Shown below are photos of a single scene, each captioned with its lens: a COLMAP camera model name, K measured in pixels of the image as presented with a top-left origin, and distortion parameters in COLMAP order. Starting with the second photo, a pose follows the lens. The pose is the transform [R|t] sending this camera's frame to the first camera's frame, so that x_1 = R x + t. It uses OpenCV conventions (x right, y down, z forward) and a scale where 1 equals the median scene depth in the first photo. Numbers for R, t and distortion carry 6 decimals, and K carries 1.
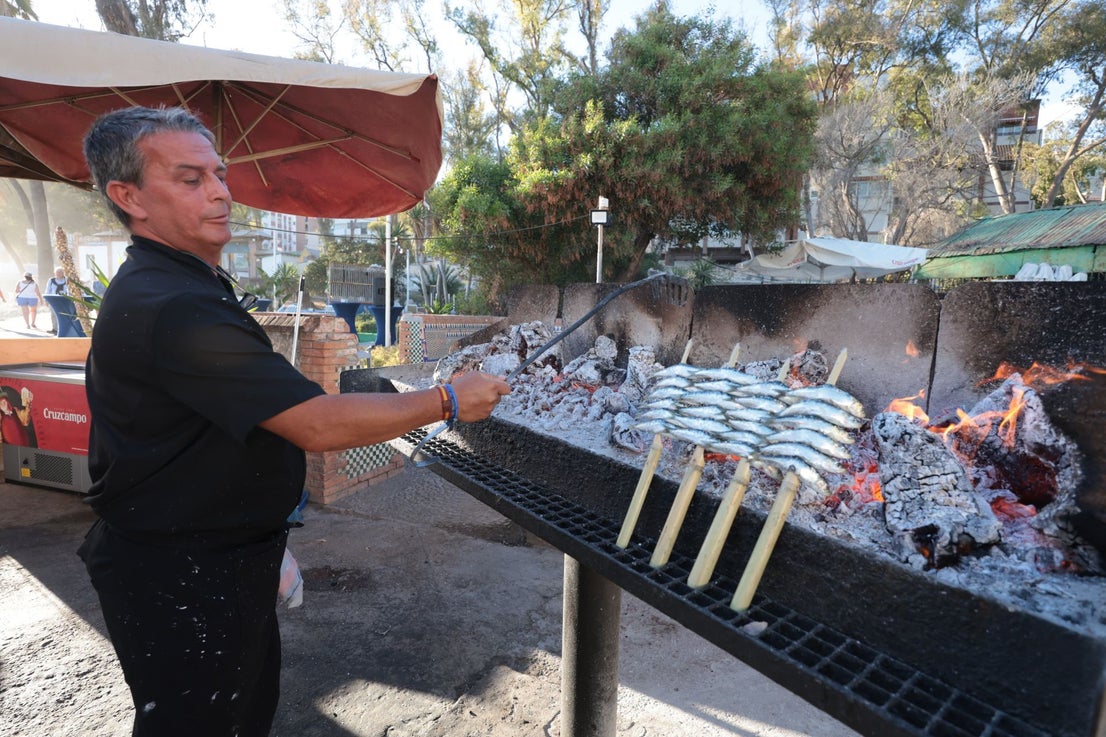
lens RADIAL K [[542.1, 0, 546.5], [0, 542.1, 367.3], [0, 0, 1]] dist [0.002090, 0.000022]
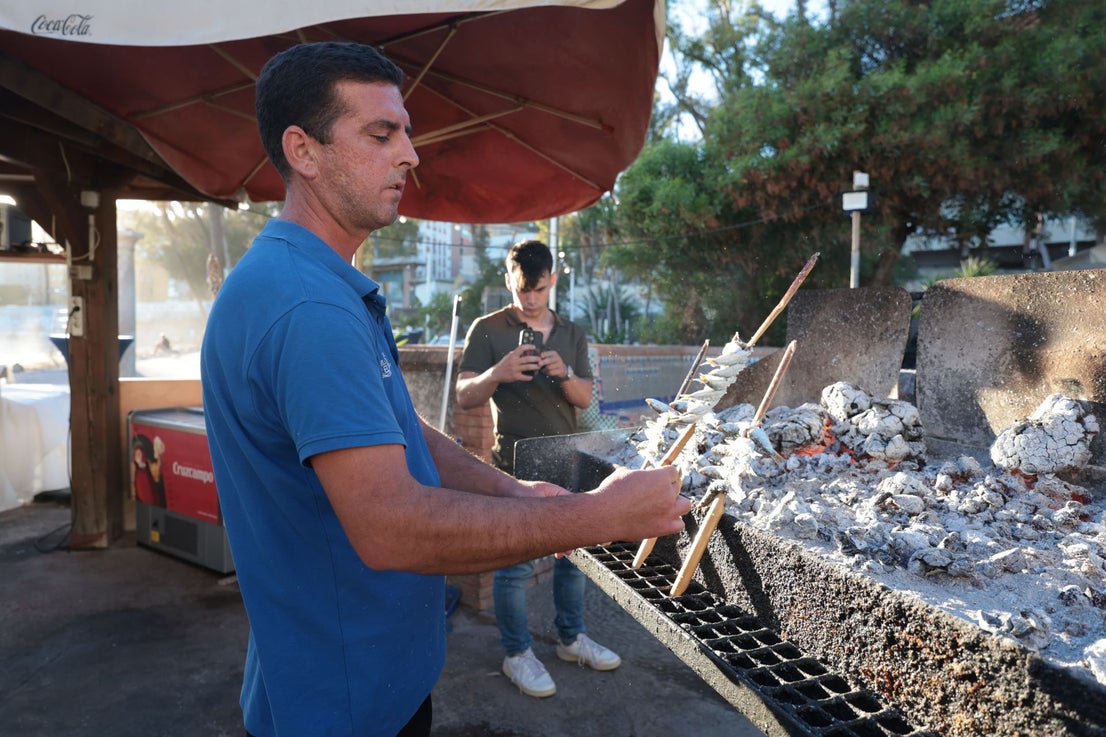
lens RADIAL K [[656.4, 0, 548.2], [0, 656.4, 367.4], [0, 0, 1]] dist [0.002152, 0.000240]
pose [[0.960833, -0.005533, -0.277074, -0.034711], [-0.011697, 0.998100, -0.060494, -0.007288], [0.276883, 0.061366, 0.958942, 0.074293]]
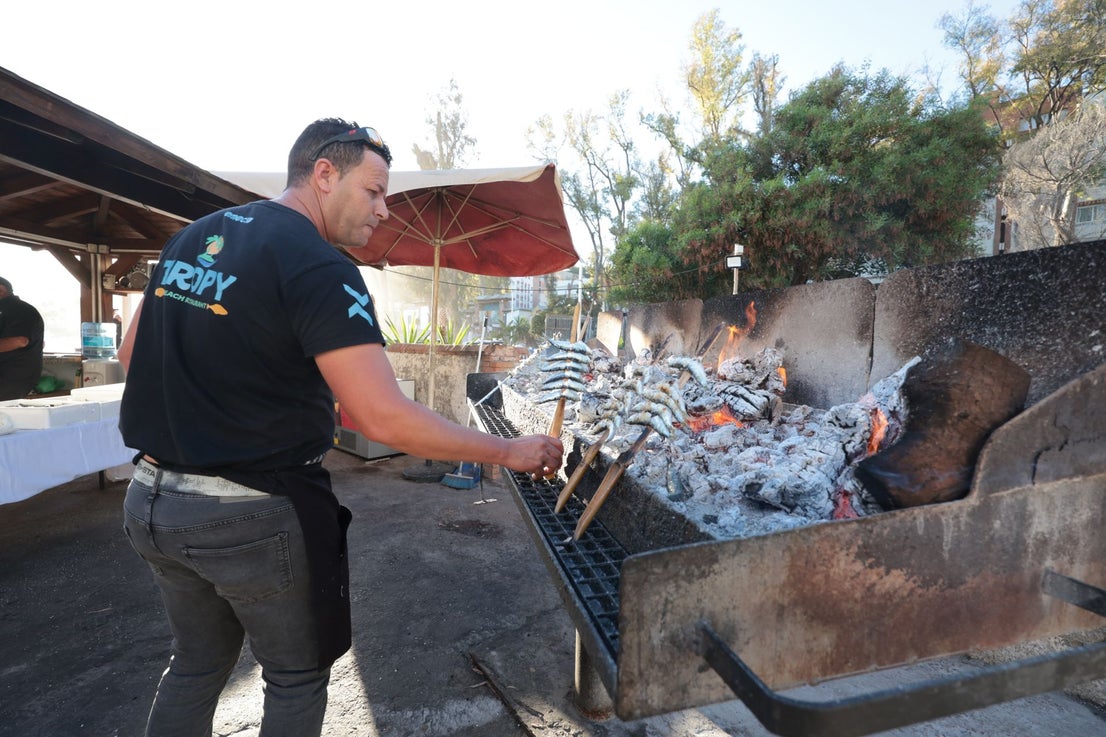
lens RADIAL K [[437.3, 0, 549.7], [0, 437.3, 367.4], [0, 0, 1]] dist [0.001747, -0.000415]
pose [[0.925995, 0.010299, -0.377395, 0.062380], [-0.035066, 0.997653, -0.058814, 0.012156], [0.375904, 0.067695, 0.924183, 0.002042]]
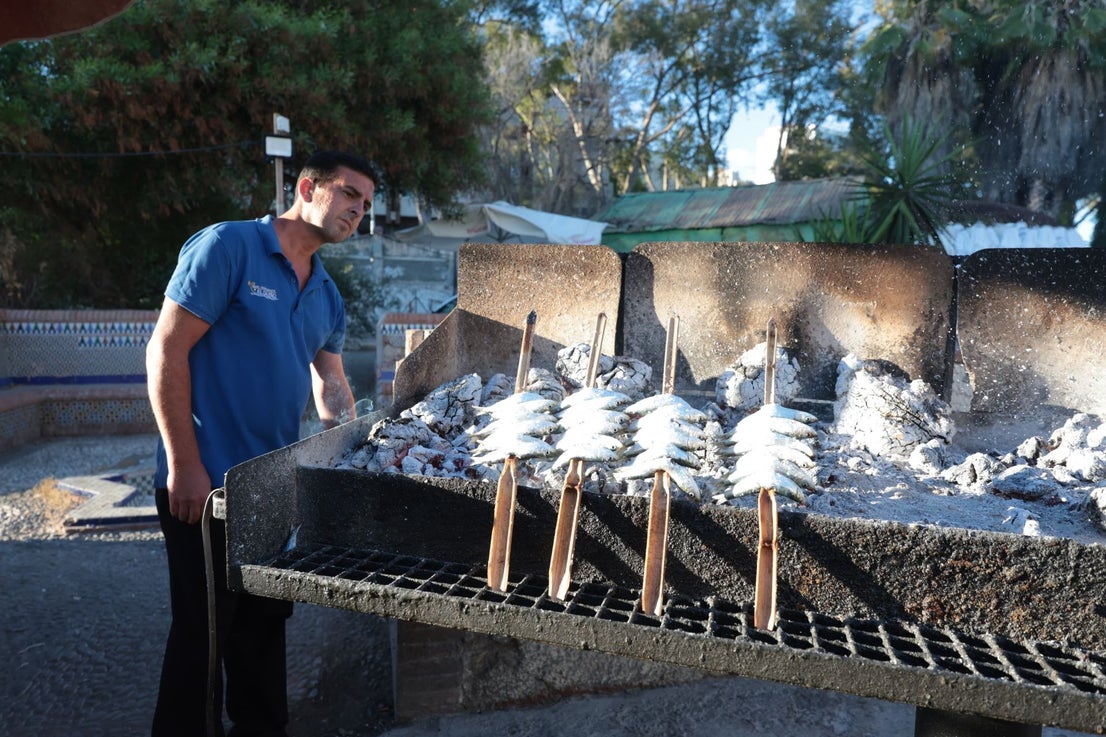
lens RADIAL K [[704.3, 0, 550.1], [0, 704.3, 369.1], [0, 0, 1]] dist [0.004254, -0.001853]
pose [[0.797389, -0.076679, 0.598574, -0.115433], [0.076274, 0.996746, 0.026078, -0.013049], [-0.598626, 0.024861, 0.800643, 0.121000]]
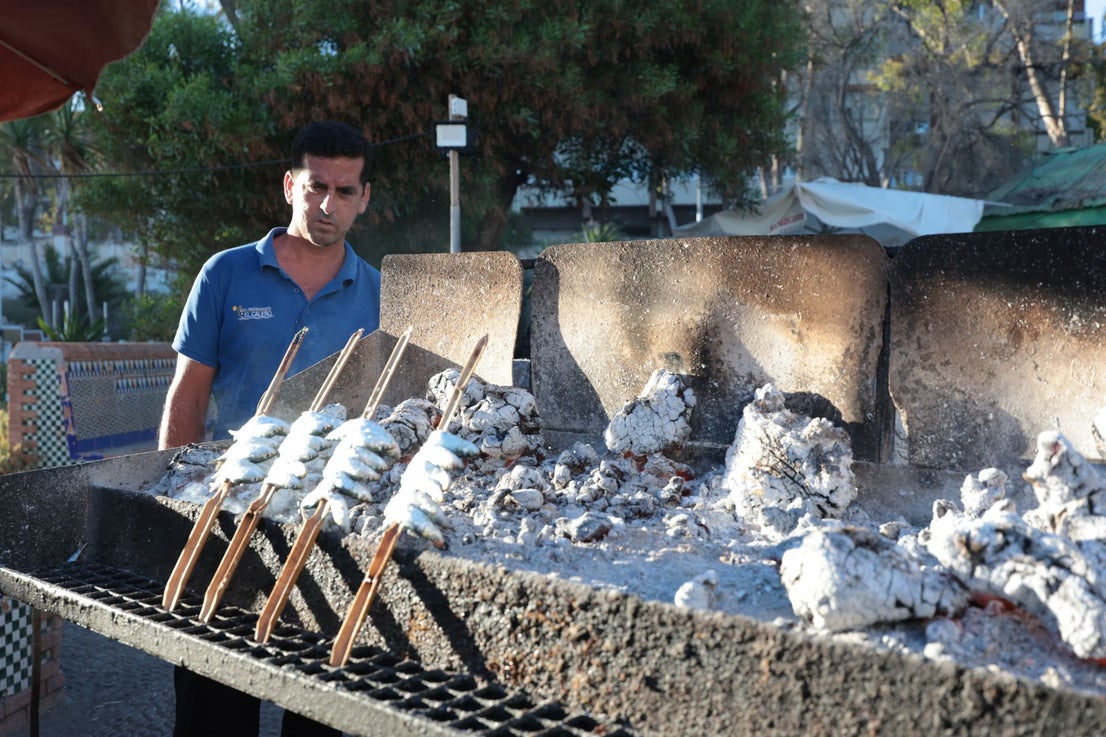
lens RADIAL K [[1043.6, 0, 542.7], [0, 1043.6, 365.1], [0, 0, 1]] dist [-0.001228, 0.000000]
pose [[0.971043, -0.040127, 0.235510, -0.041072], [0.056047, 0.996545, -0.061298, -0.001314], [-0.232236, 0.072723, 0.969937, 0.044530]]
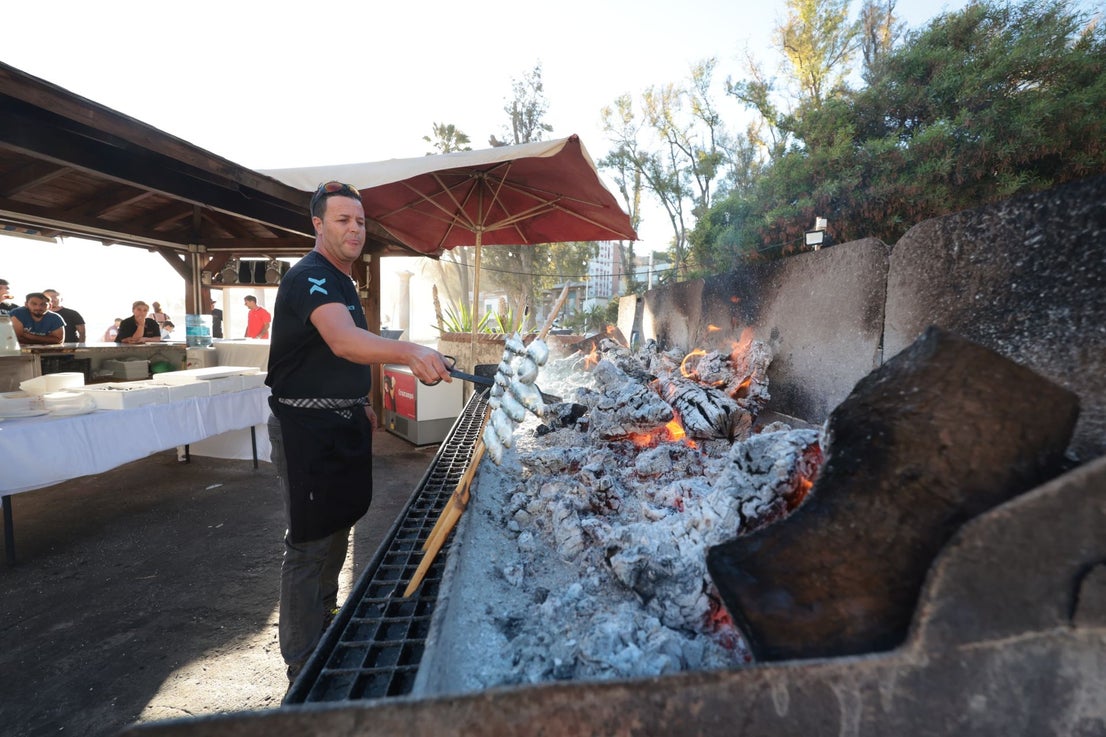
lens RADIAL K [[437.3, 0, 551.2], [0, 437.3, 367.1], [0, 0, 1]] dist [0.001747, -0.000415]
pose [[0.845562, 0.031103, -0.532970, 0.088184], [-0.052373, 0.998319, -0.024831, 0.007080], [0.531302, 0.048910, 0.845770, 0.041330]]
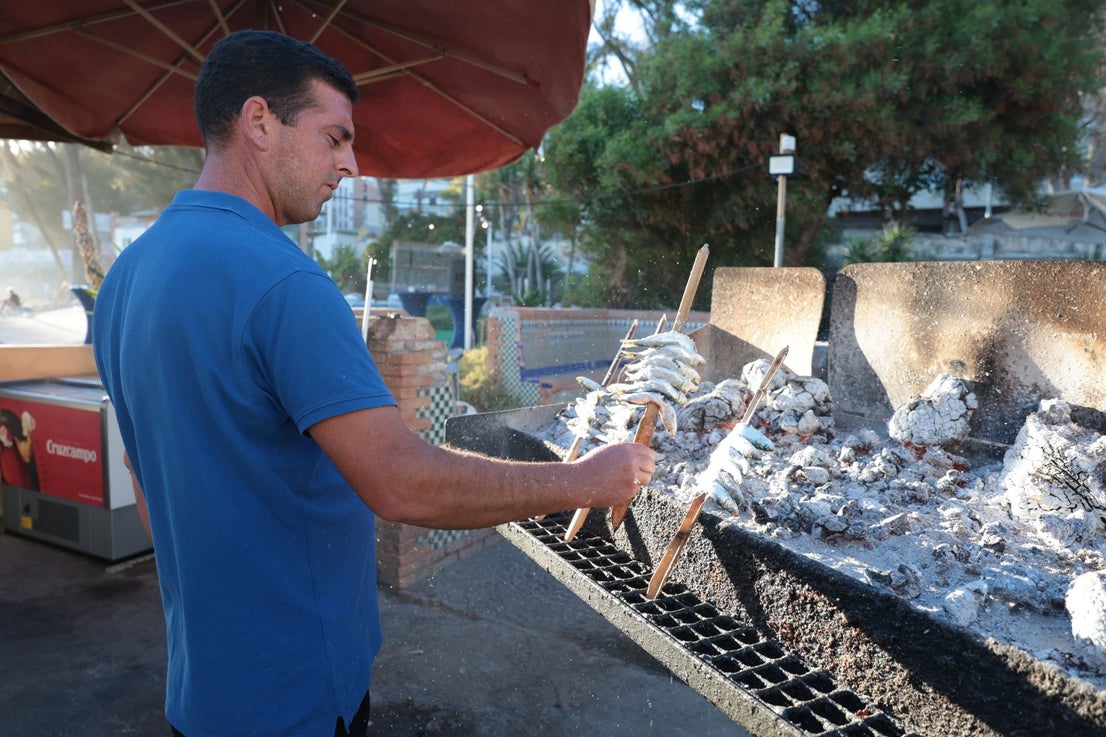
lens RADIAL K [[704.3, 0, 548.7], [0, 704.3, 367.7], [0, 0, 1]] dist [0.004254, -0.001853]
pose [[0.987240, 0.007347, -0.159071, -0.035246], [-0.008529, 0.999941, -0.006753, -0.010565], [0.159012, 0.008023, 0.987244, 0.061351]]
